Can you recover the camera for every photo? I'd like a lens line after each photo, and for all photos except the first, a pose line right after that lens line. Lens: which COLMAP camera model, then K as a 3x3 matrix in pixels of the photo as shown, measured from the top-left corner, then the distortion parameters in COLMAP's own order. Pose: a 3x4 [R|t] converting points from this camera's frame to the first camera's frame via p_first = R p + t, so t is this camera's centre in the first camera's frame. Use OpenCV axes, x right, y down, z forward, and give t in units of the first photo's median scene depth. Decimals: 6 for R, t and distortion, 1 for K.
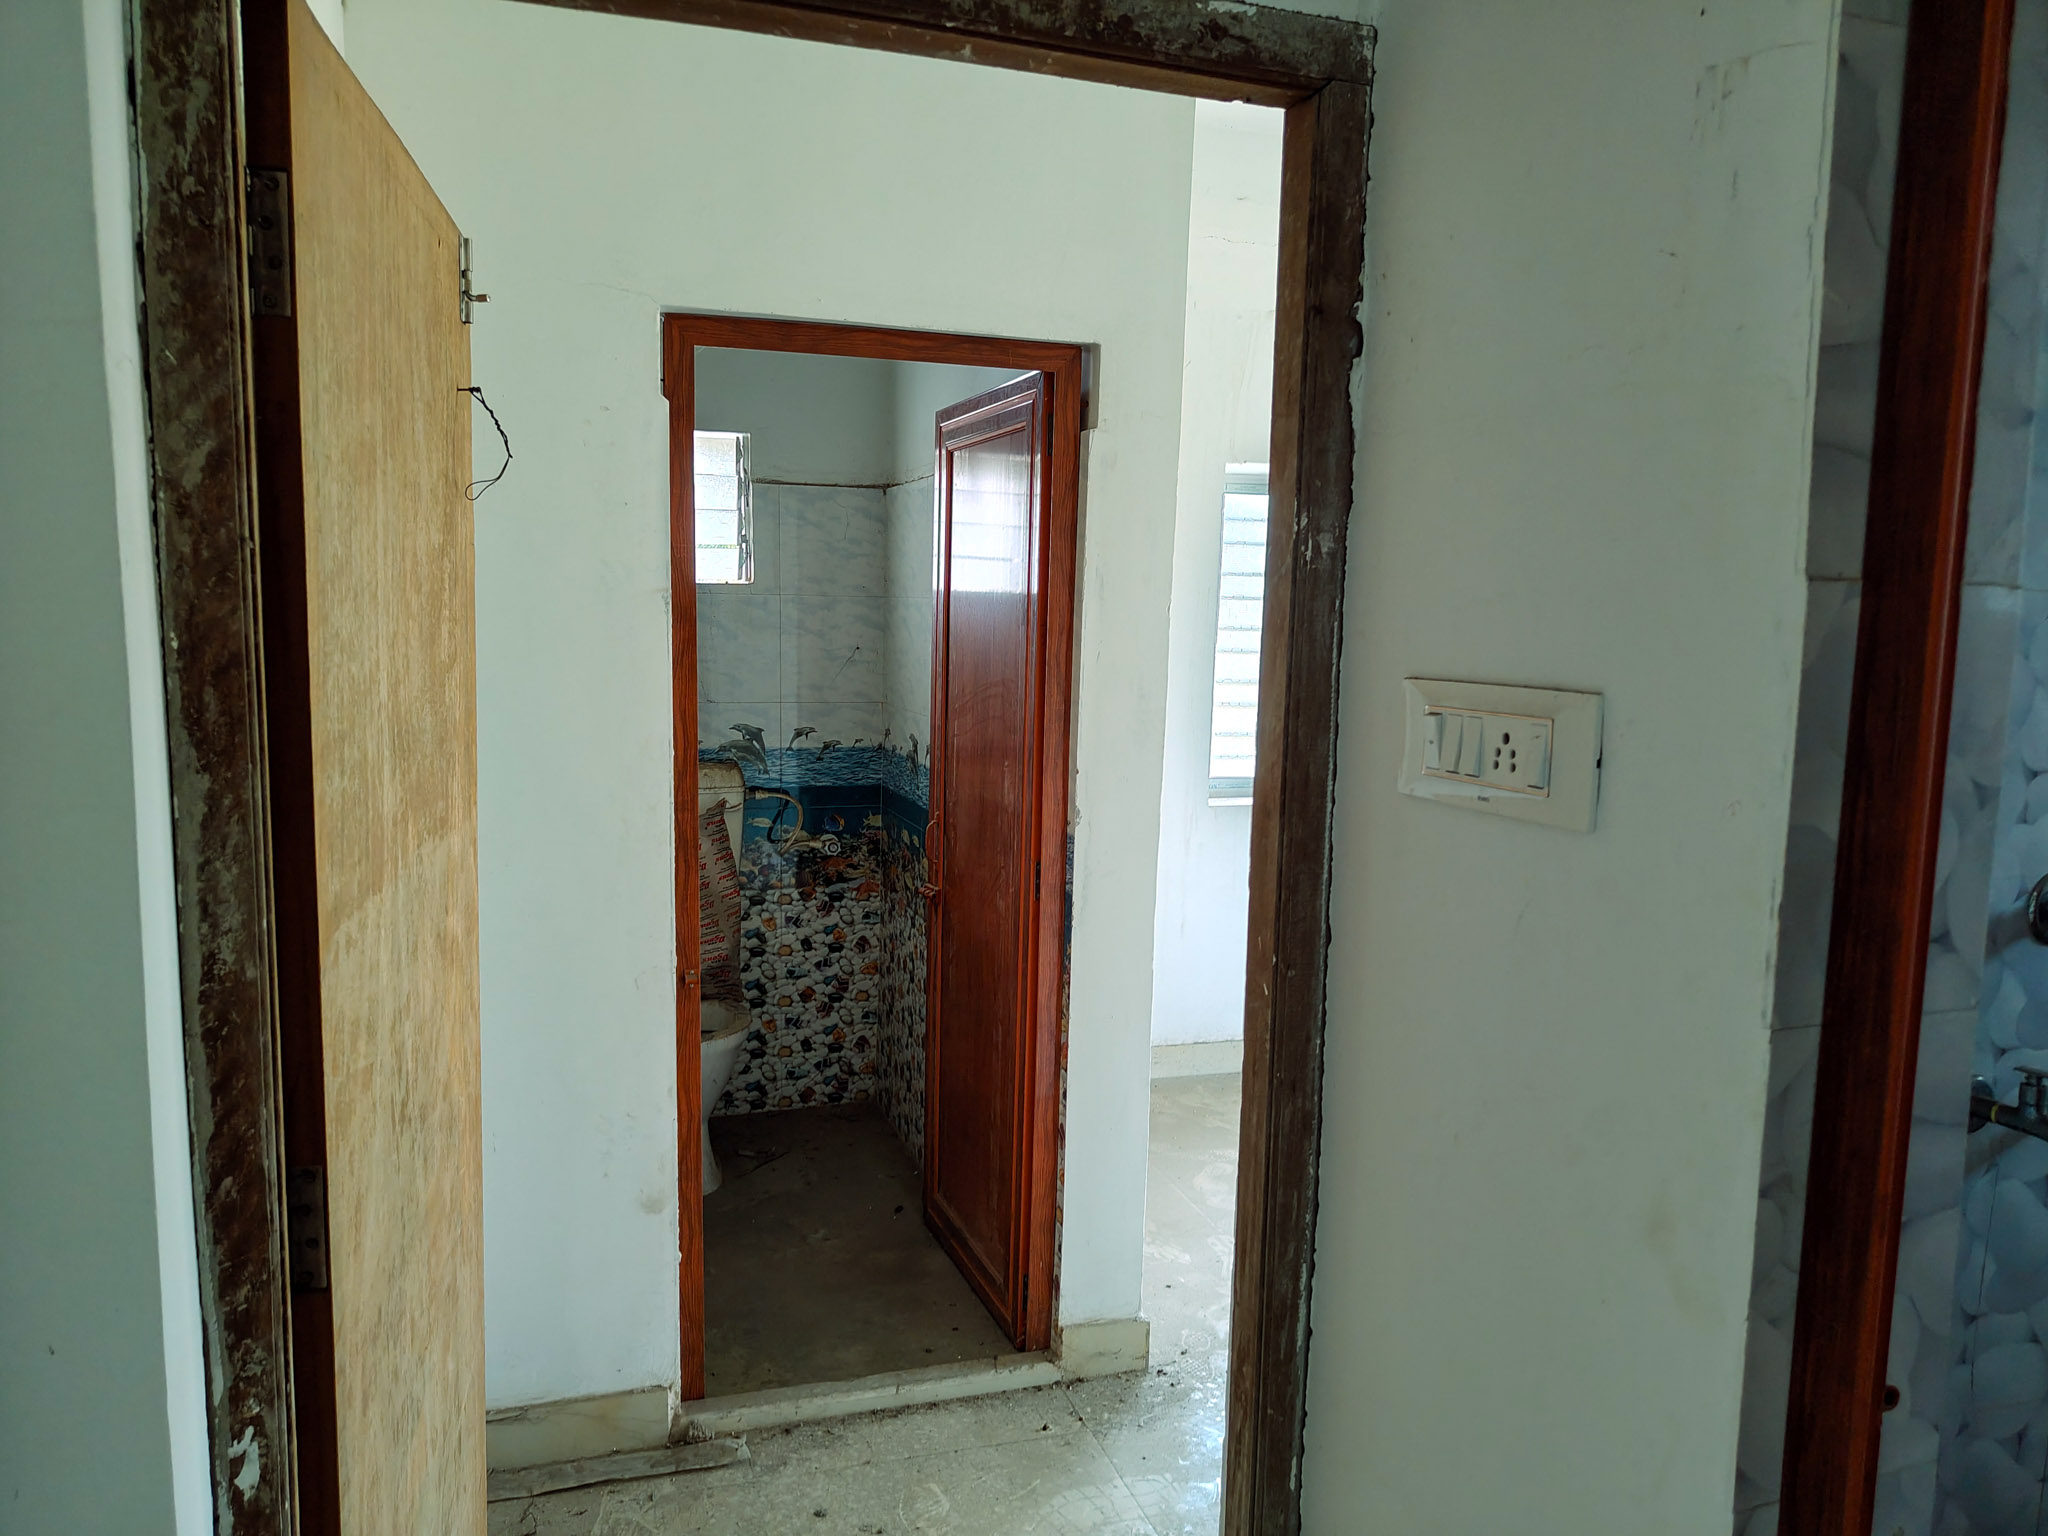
lens RADIAL K [[1418.0, 0, 1019.8], [0, 1418.0, 776.2], [0, 0, 1]] dist [0.064663, -0.079308]
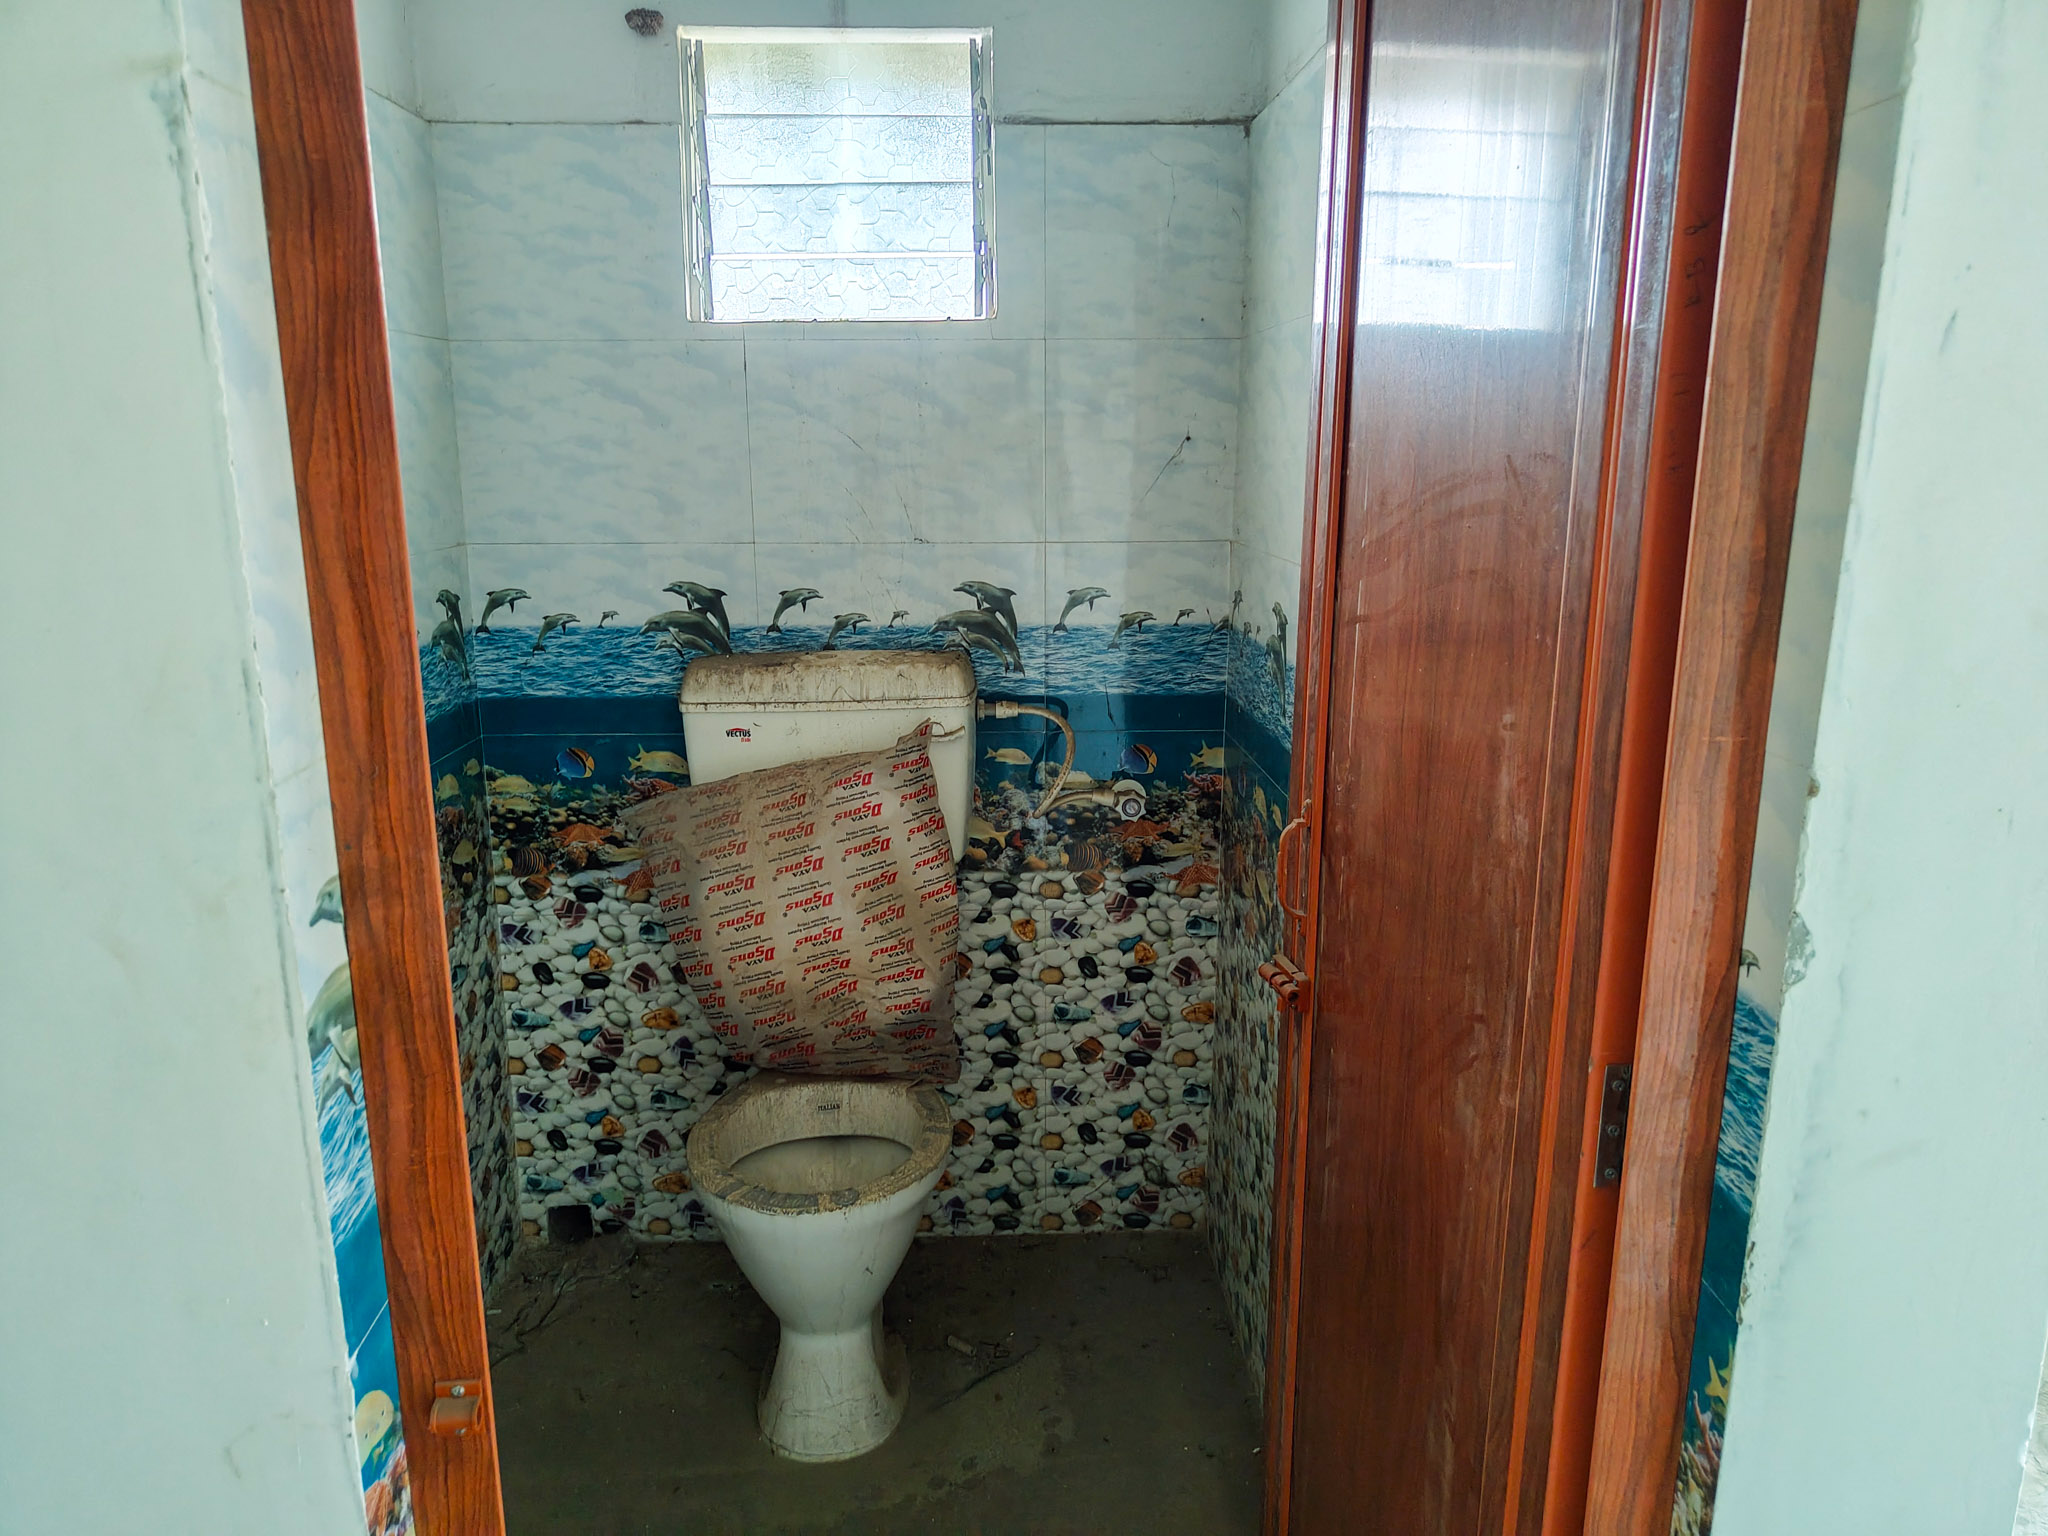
lens RADIAL K [[1418.0, 0, 1019.8], [0, 1418.0, 776.2], [0, 0, 1]] dist [0.064663, -0.079308]
pose [[0.957482, 0.042389, -0.285362, -0.015541], [-0.011903, 0.994109, 0.107729, -0.020553], [0.288247, -0.099752, 0.952346, 0.452859]]
